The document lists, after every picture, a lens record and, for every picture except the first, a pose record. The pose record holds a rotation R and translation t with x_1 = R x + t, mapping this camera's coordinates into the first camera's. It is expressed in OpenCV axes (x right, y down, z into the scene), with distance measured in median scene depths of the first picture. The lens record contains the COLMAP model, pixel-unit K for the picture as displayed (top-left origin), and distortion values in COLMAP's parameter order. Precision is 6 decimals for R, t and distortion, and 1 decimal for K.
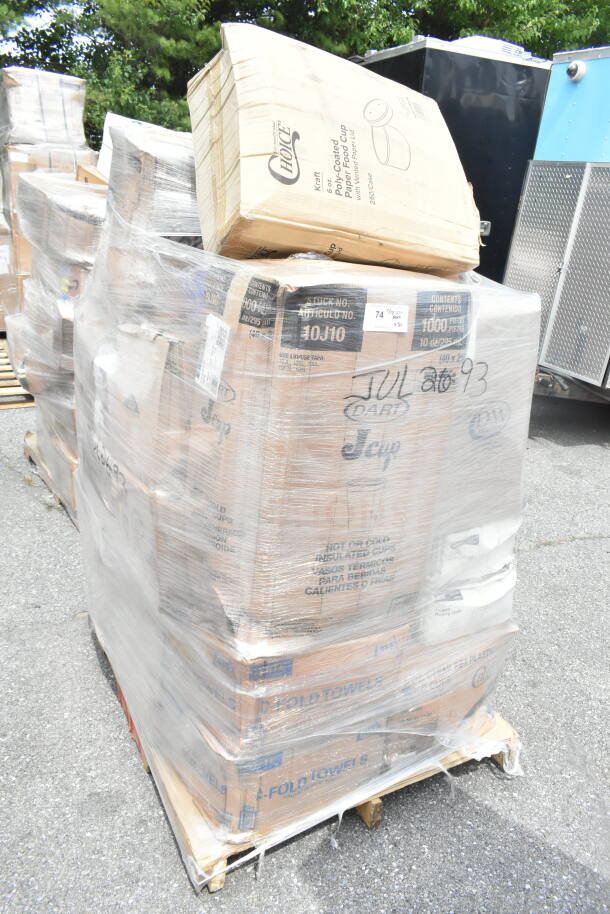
lens RADIAL K [[699.3, 0, 303.1], [0, 699.3, 459.4], [0, 0, 1]] dist [-0.021300, 0.007502]
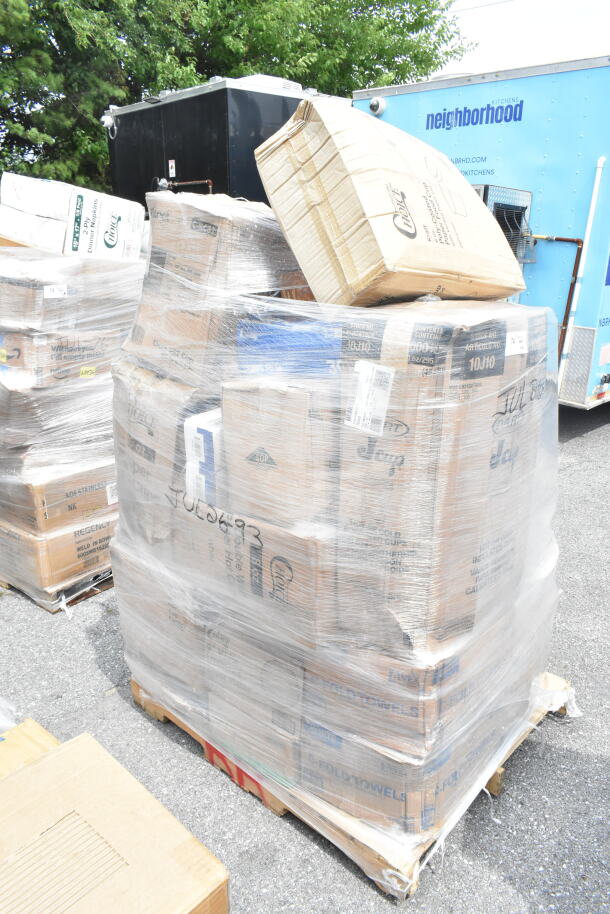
lens RADIAL K [[699.3, 0, 303.3], [0, 699.3, 458.3], [0, 0, 1]] dist [-0.021300, 0.007502]
pose [[0.940905, -0.177385, 0.288499, -0.522415], [0.187722, 0.982187, -0.008330, -0.061157], [-0.281882, 0.061995, 0.957444, -0.011022]]
